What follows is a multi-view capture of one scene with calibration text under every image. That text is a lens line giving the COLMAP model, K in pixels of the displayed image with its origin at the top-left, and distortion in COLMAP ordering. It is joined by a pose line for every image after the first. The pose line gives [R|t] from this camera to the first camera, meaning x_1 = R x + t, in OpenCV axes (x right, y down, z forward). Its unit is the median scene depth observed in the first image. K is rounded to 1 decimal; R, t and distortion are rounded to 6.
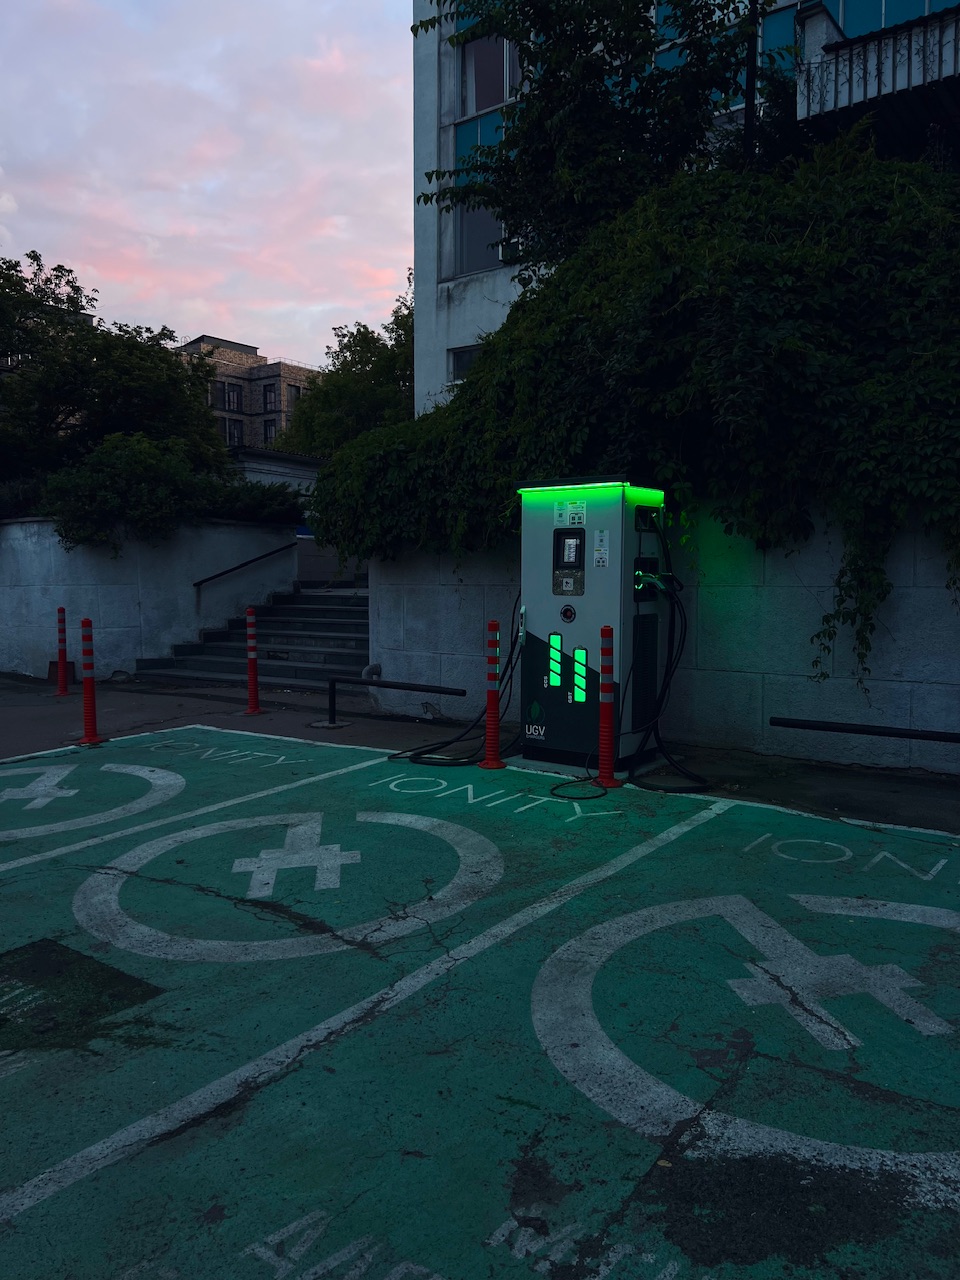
lens RADIAL K [[945.5, 0, 478.3], [0, 945.5, 647.5], [0, 0, 1]] dist [0.030883, -0.027452]
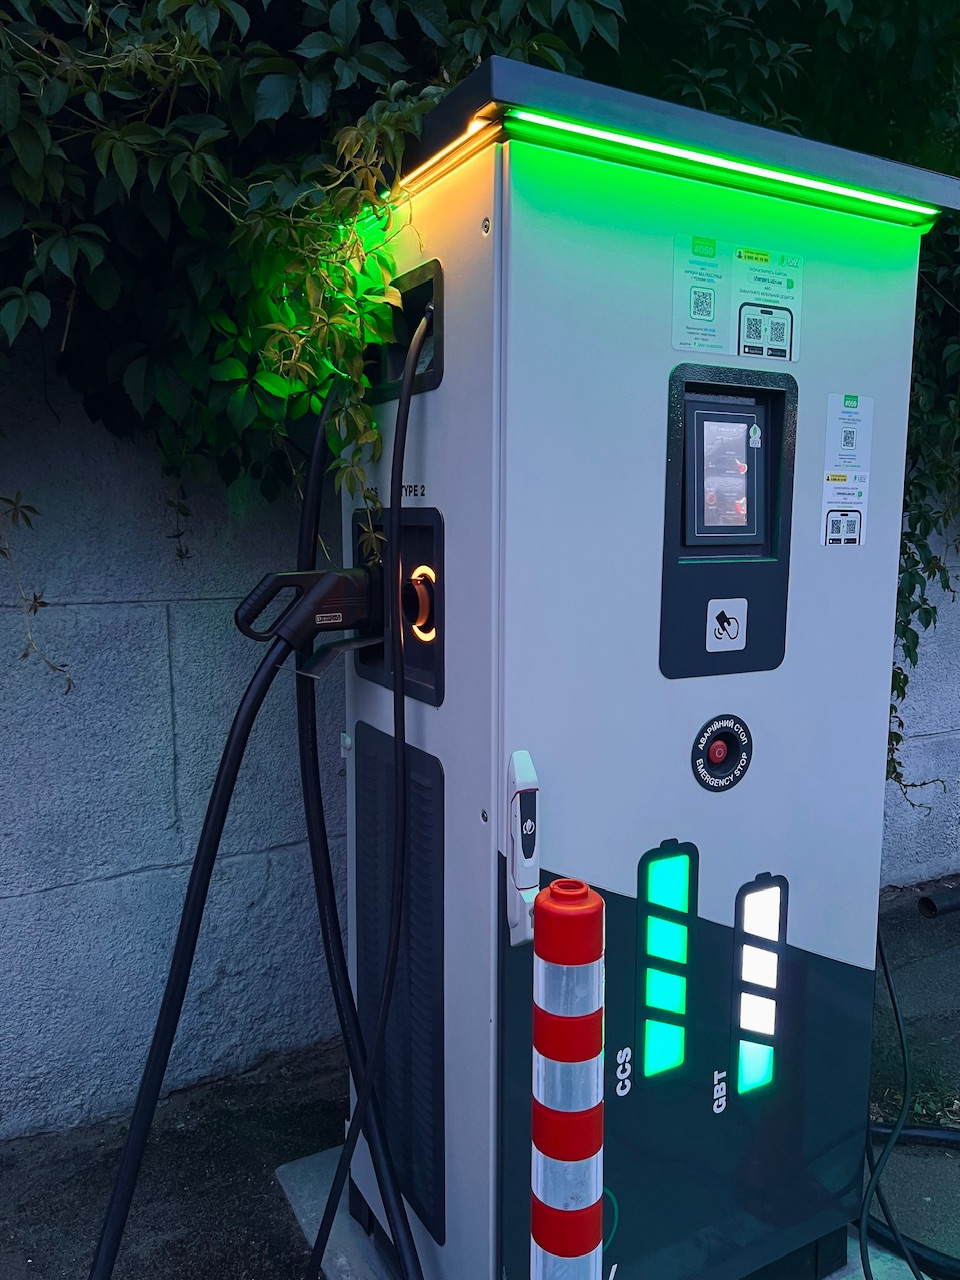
lens RADIAL K [[945.5, 0, 480.1], [0, 945.5, 639.1], [0, 0, 1]] dist [0.030883, -0.027452]
pose [[0.417545, -0.121374, 0.900513, -0.134183], [0.070965, 0.992368, 0.100849, -0.091324], [-0.905881, 0.021796, 0.422972, 0.965850]]
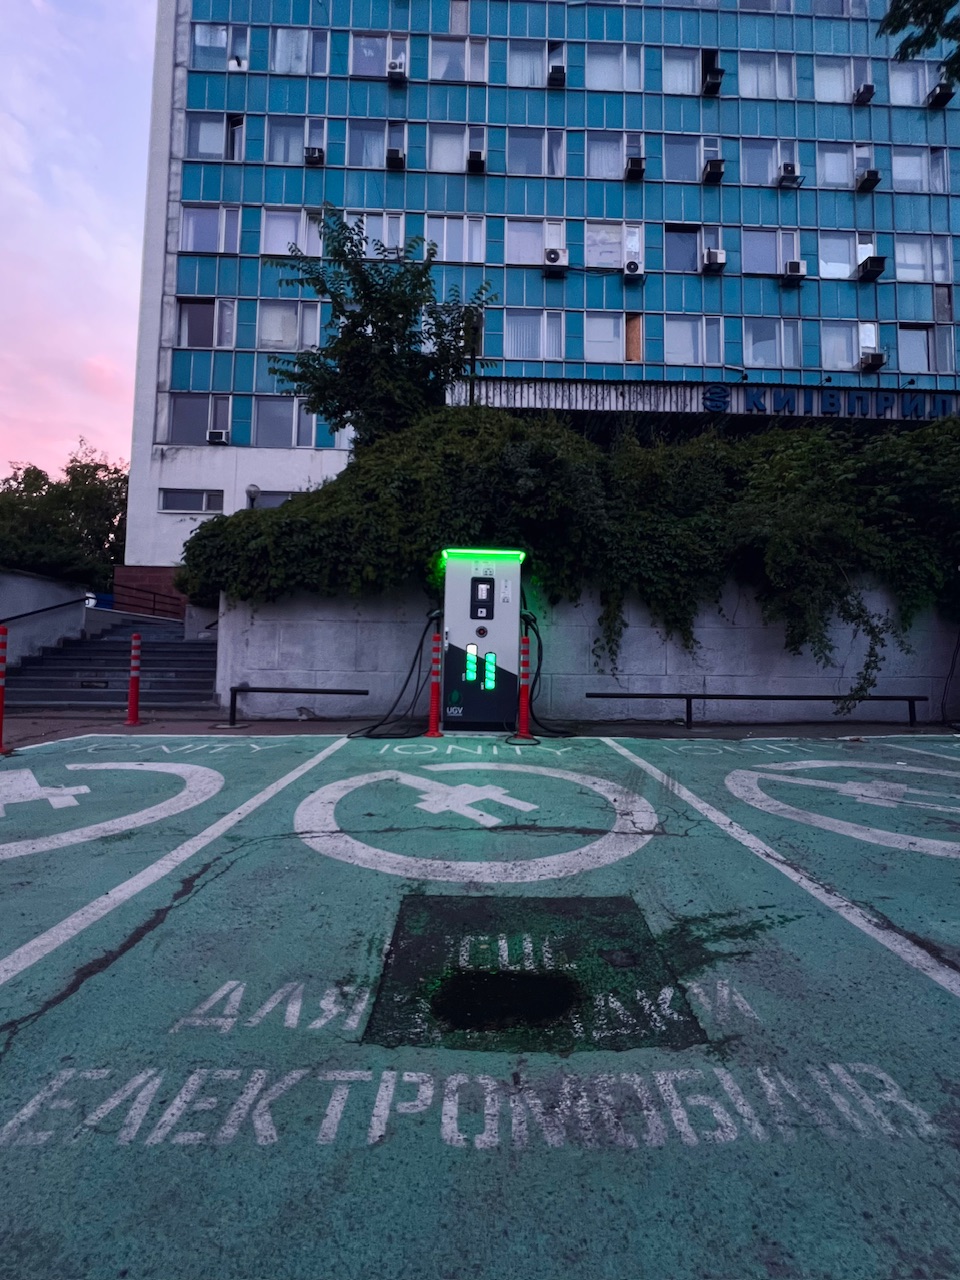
lens RADIAL K [[522.9, 0, 486.0], [0, 522.9, 634.6], [0, 0, 1]] dist [-0.001108, -0.000103]
pose [[0.784345, 0.052095, 0.618134, -0.437080], [0.030549, 0.992015, -0.122368, 0.075652], [-0.619573, 0.114862, 0.776490, 0.330321]]
